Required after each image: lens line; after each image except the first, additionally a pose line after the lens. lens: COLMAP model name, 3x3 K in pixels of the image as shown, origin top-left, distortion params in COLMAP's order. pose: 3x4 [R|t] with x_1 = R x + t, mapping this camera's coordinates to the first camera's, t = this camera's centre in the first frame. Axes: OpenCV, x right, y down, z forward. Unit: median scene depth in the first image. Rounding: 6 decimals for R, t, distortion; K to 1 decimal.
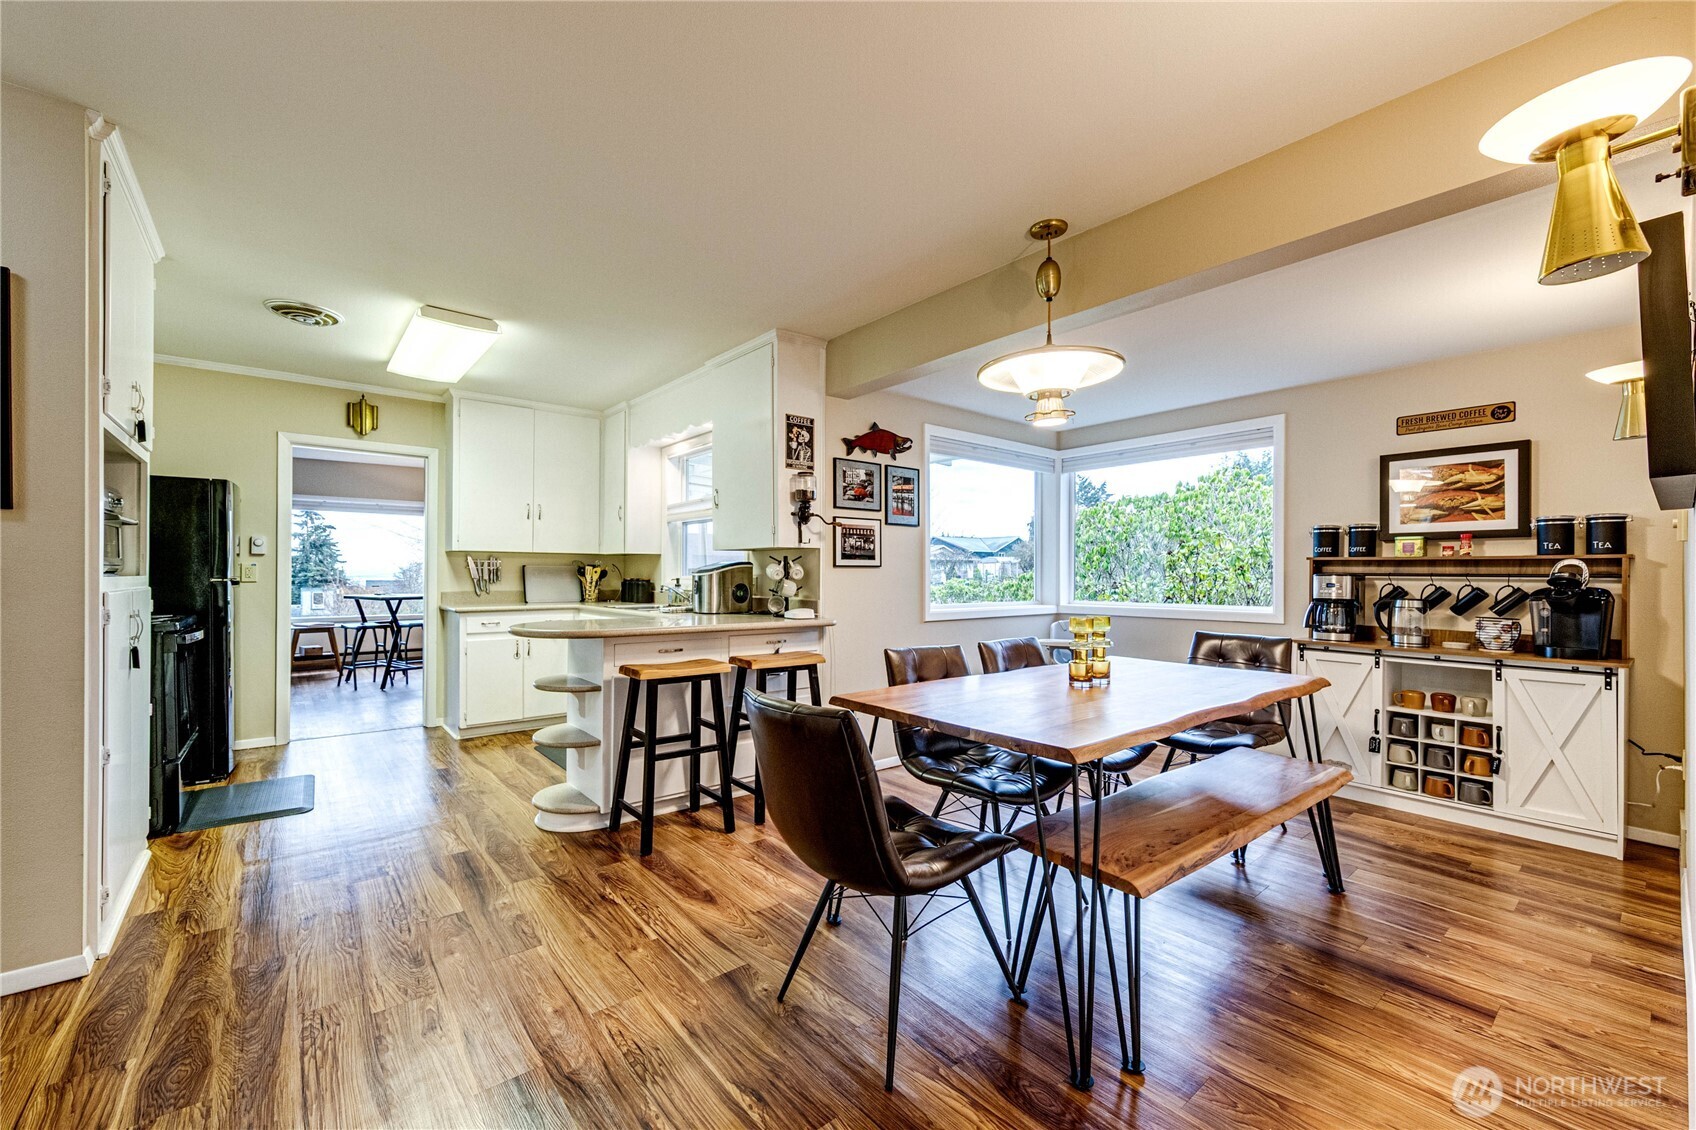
lens RADIAL K [[727.9, 0, 841.6], [0, 727.9, 578.6], [0, 0, 1]] dist [0.008970, -0.000690]
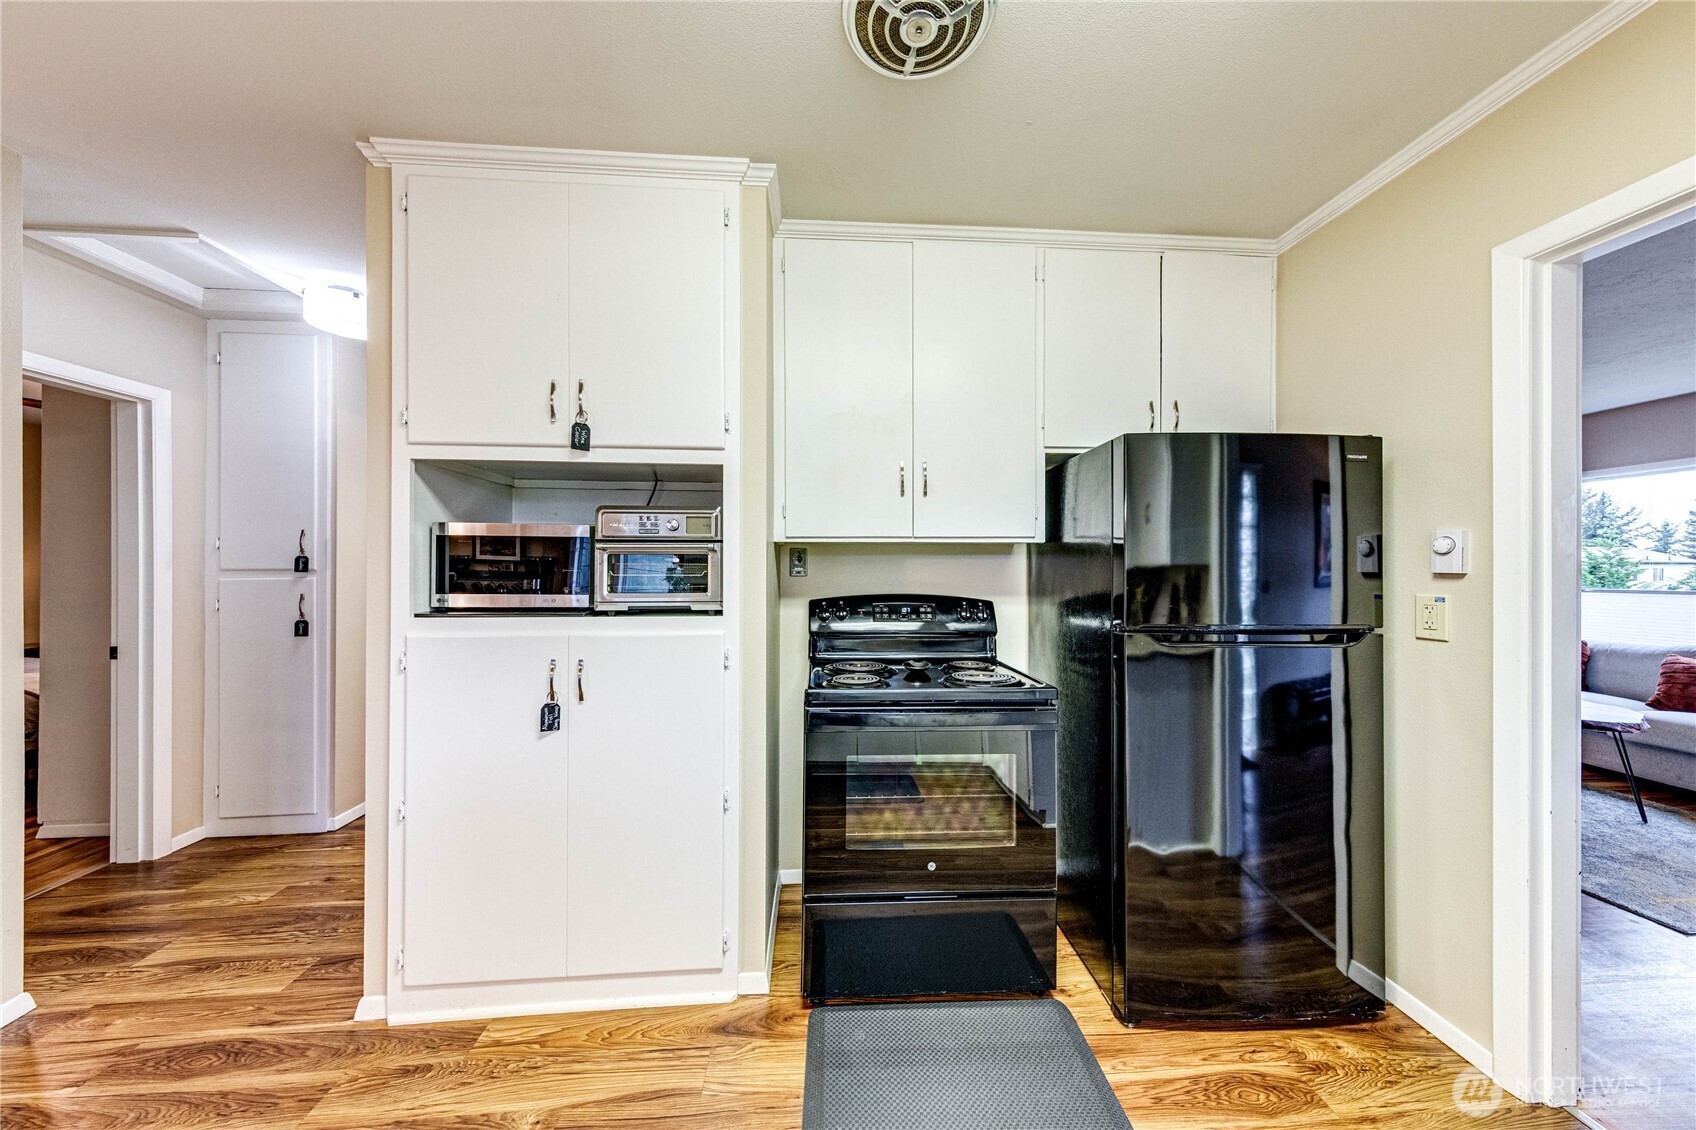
lens RADIAL K [[557.6, 0, 848.4], [0, 557.6, 569.1], [0, 0, 1]] dist [0.002818, -0.000035]
pose [[-0.559252, -0.004594, -0.828985, -0.407686], [-0.007842, 0.999969, -0.000252, -0.039364], [0.828960, 0.006360, -0.559271, 1.043378]]
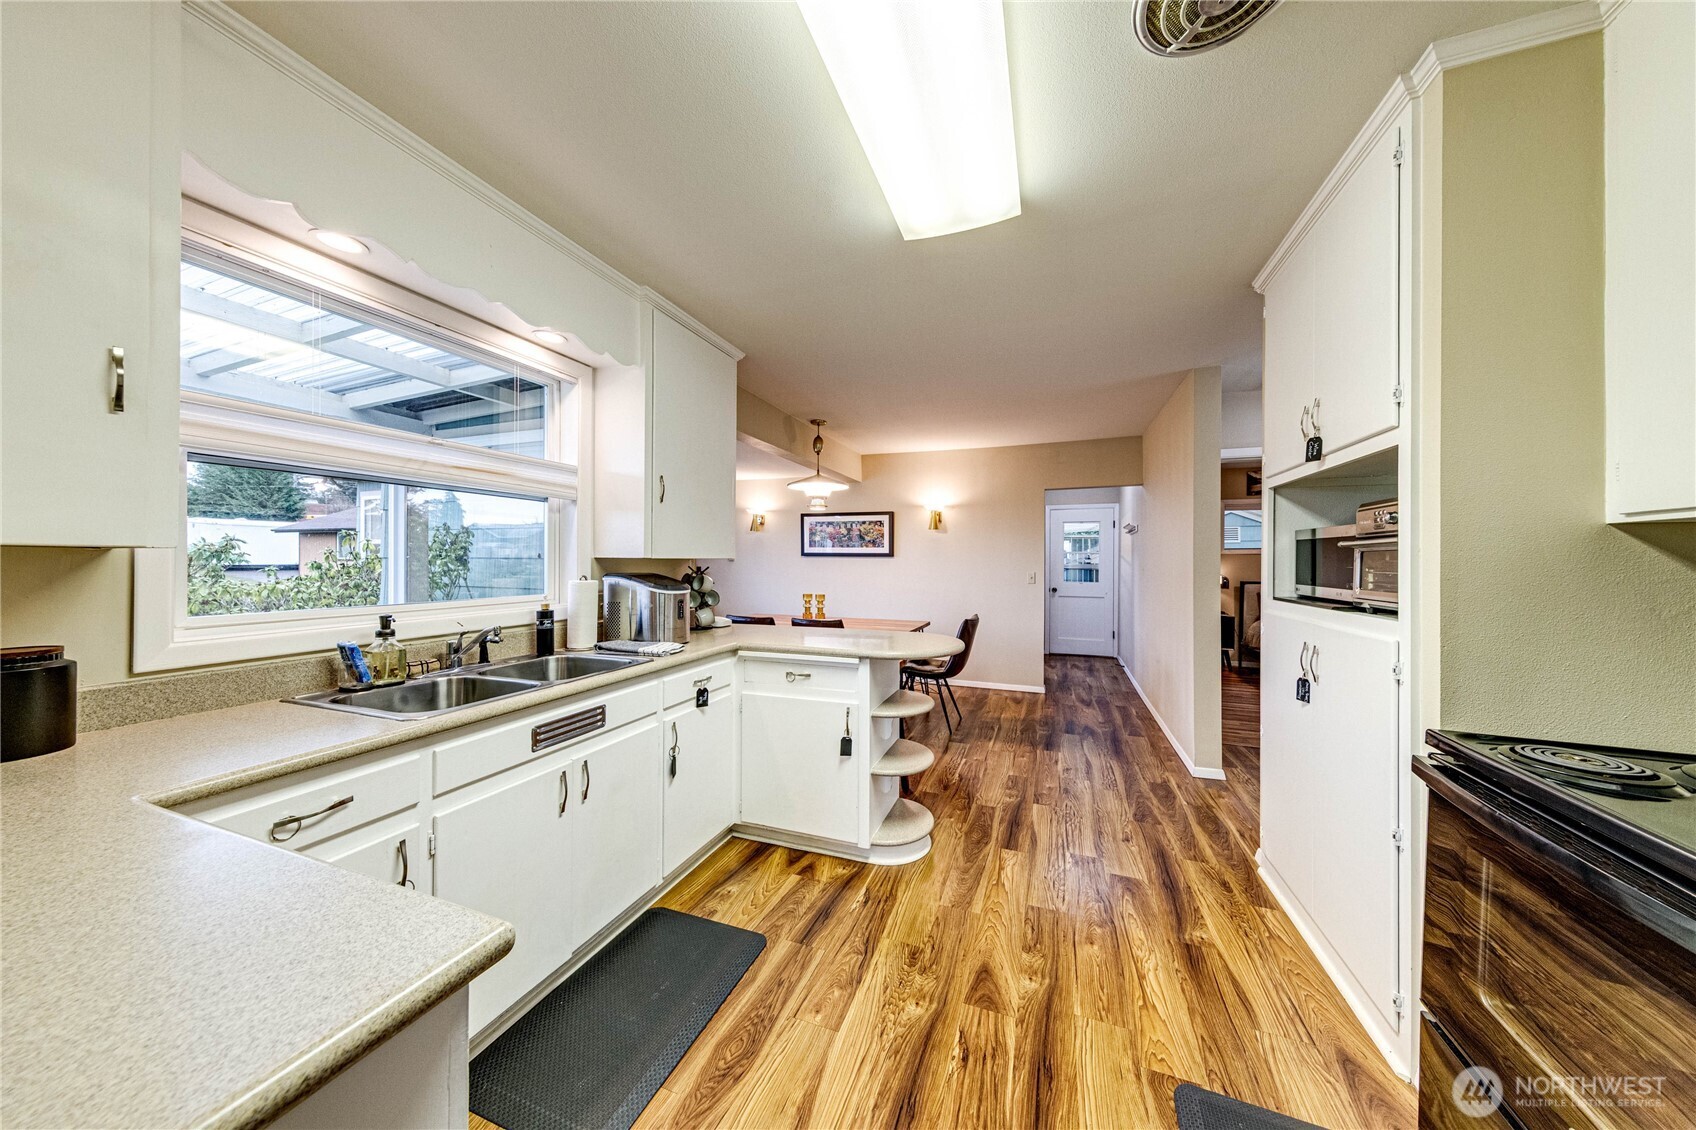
lens RADIAL K [[527.8, 0, 863.1], [0, 527.8, 560.9], [0, 0, 1]] dist [-0.000936, -0.000046]
pose [[-0.538238, -0.005912, 0.842772, -0.796654], [-0.001525, 0.999981, 0.006040, -0.043798], [-0.842792, 0.001966, -0.538237, 1.201854]]
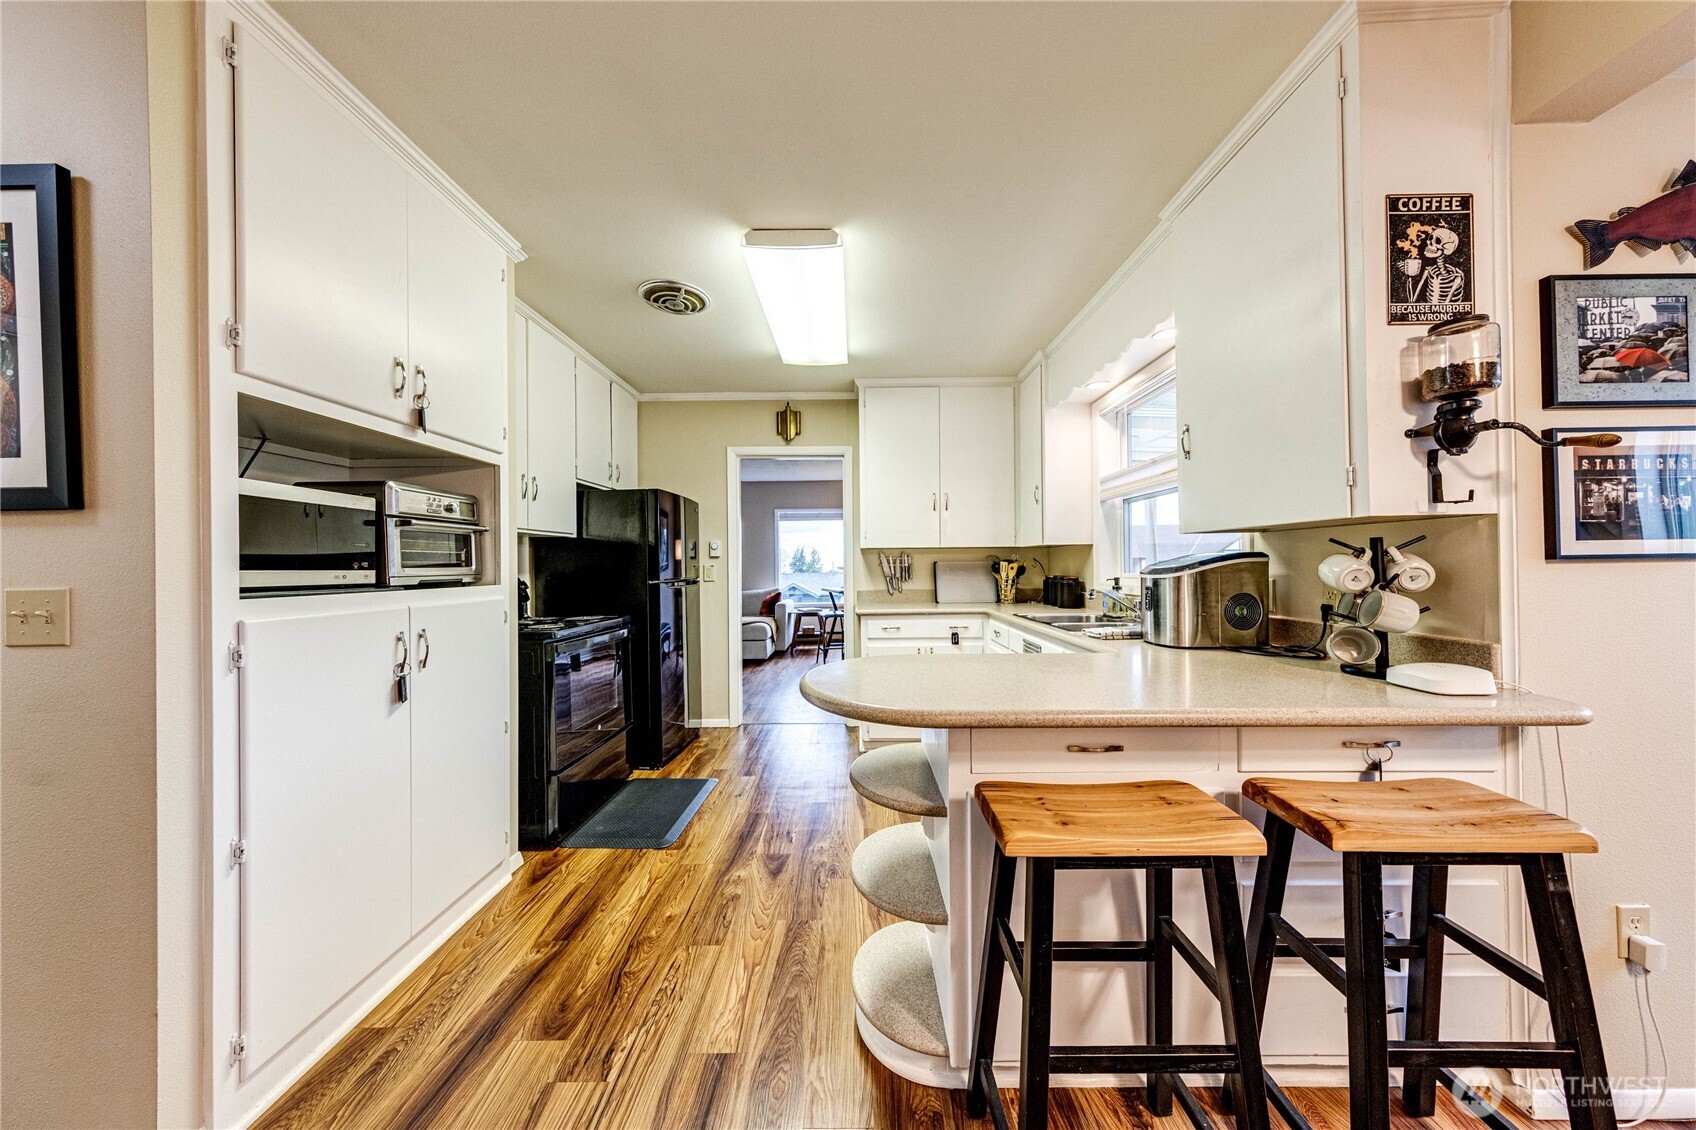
lens RADIAL K [[557.6, 0, 843.5], [0, 557.6, 565.2], [0, 0, 1]] dist [0.002818, -0.000035]
pose [[0.774261, -0.012371, -0.632746, -0.112319], [0.011090, 0.999921, -0.005979, -0.015377], [0.632770, -0.002388, 0.774337, 0.531374]]
